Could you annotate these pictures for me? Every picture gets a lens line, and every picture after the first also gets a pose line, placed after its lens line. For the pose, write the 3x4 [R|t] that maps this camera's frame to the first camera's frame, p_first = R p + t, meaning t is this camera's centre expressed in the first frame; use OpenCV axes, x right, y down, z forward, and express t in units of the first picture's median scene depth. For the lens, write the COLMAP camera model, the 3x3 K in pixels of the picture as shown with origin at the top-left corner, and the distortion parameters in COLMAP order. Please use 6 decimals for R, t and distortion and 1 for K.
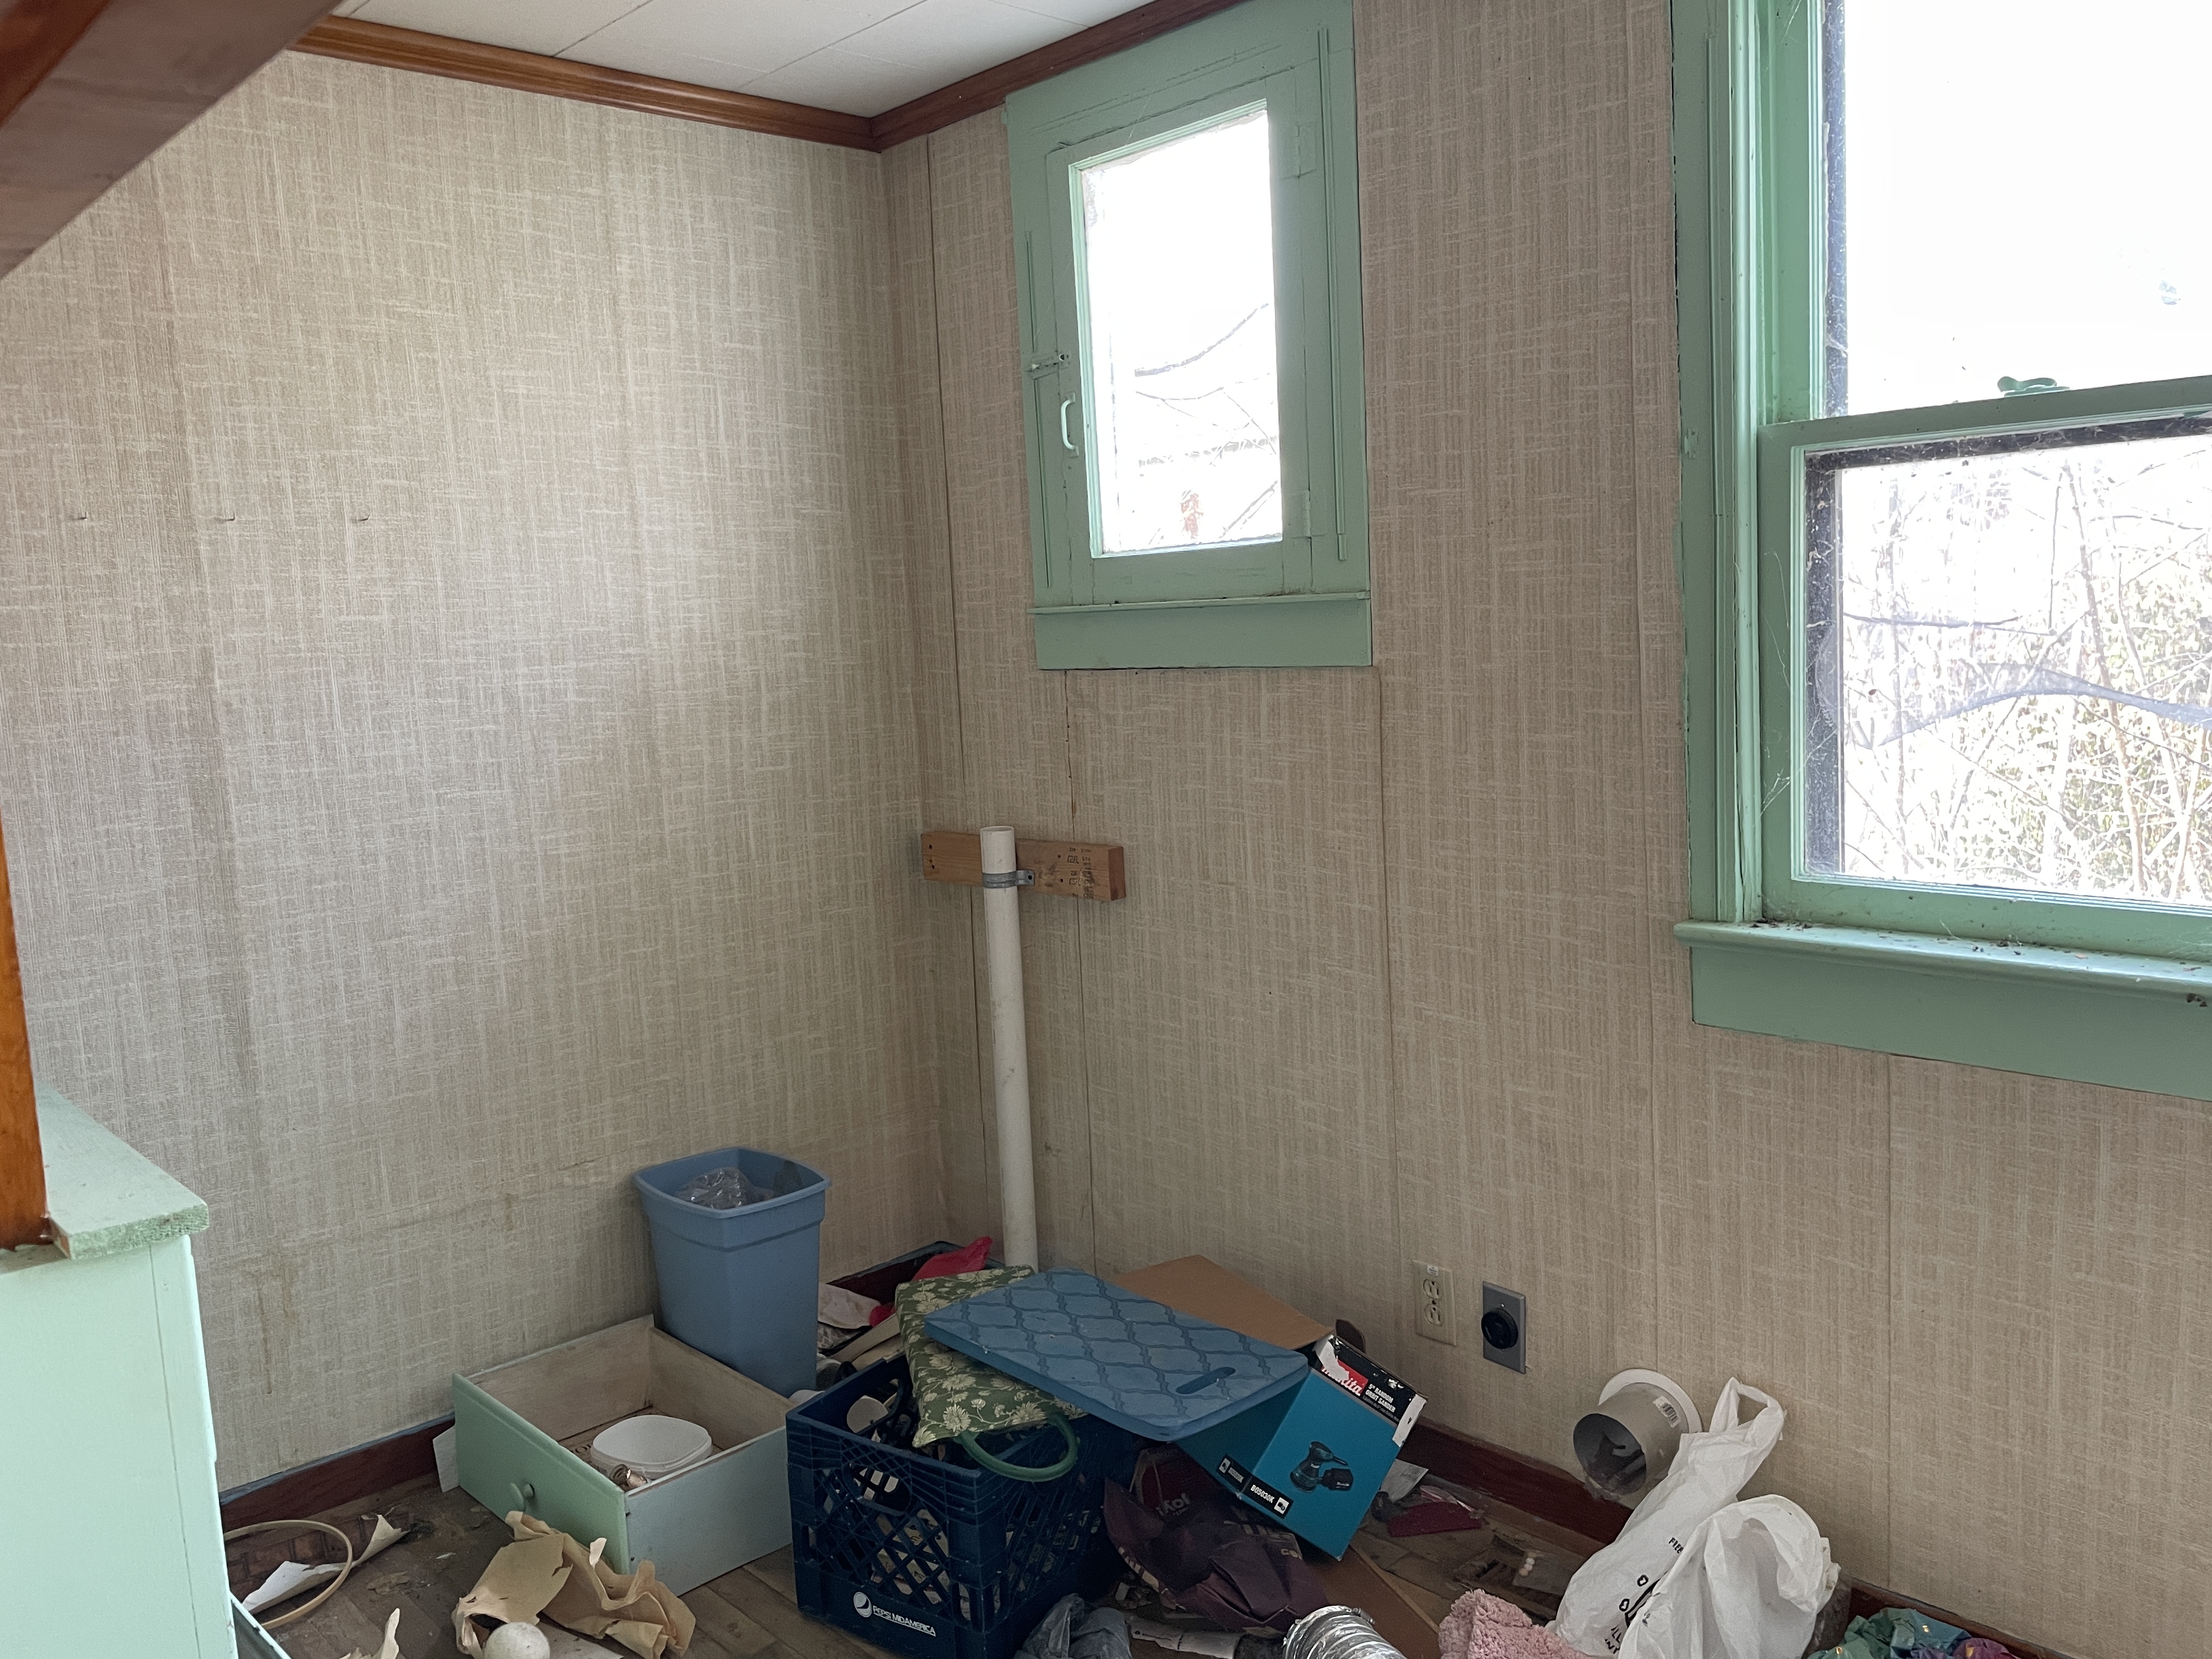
lens RADIAL K [[1671.5, 0, 1092.0], [0, 1671.5, 822.6], [0, 0, 1]] dist [0.083047, -0.112212]
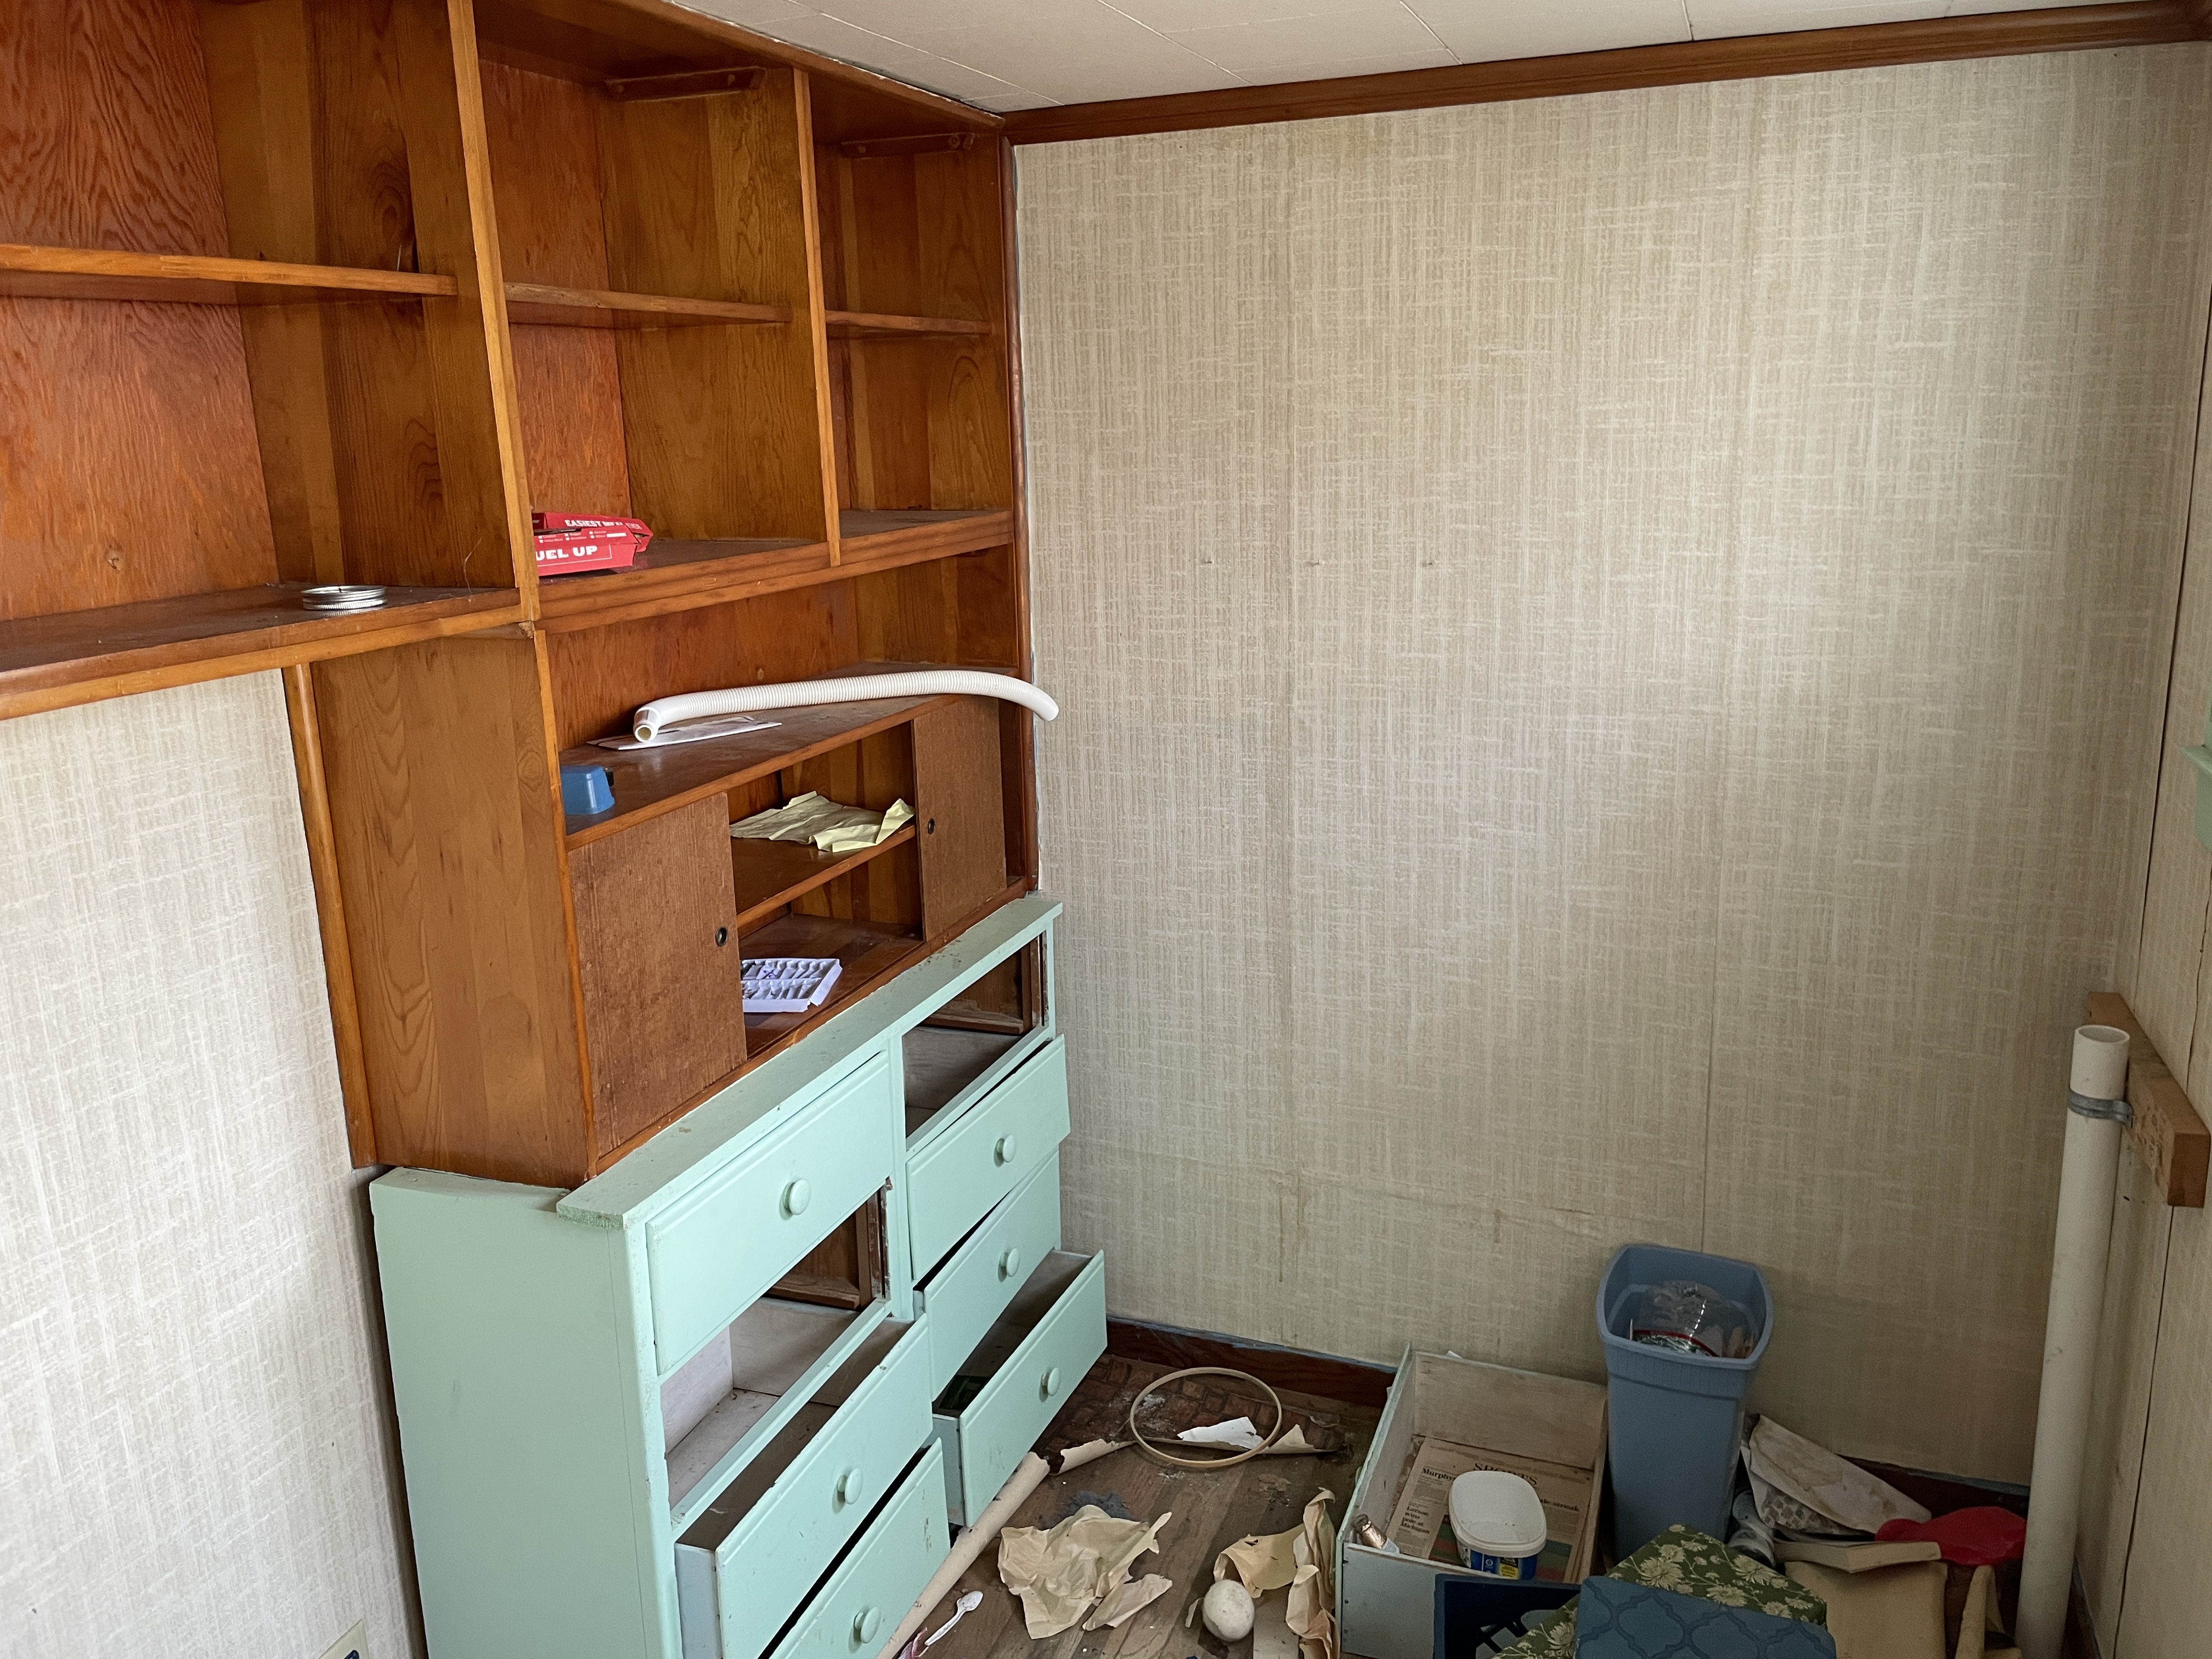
lens RADIAL K [[1671.5, 0, 1097.1], [0, 1671.5, 812.8], [0, 0, 1]] dist [0.083047, -0.112212]
pose [[0.449746, 0.240026, -0.860300, 0.384663], [-0.104633, 0.970740, 0.216139, -0.219671], [0.887006, -0.007192, 0.461701, 0.318007]]
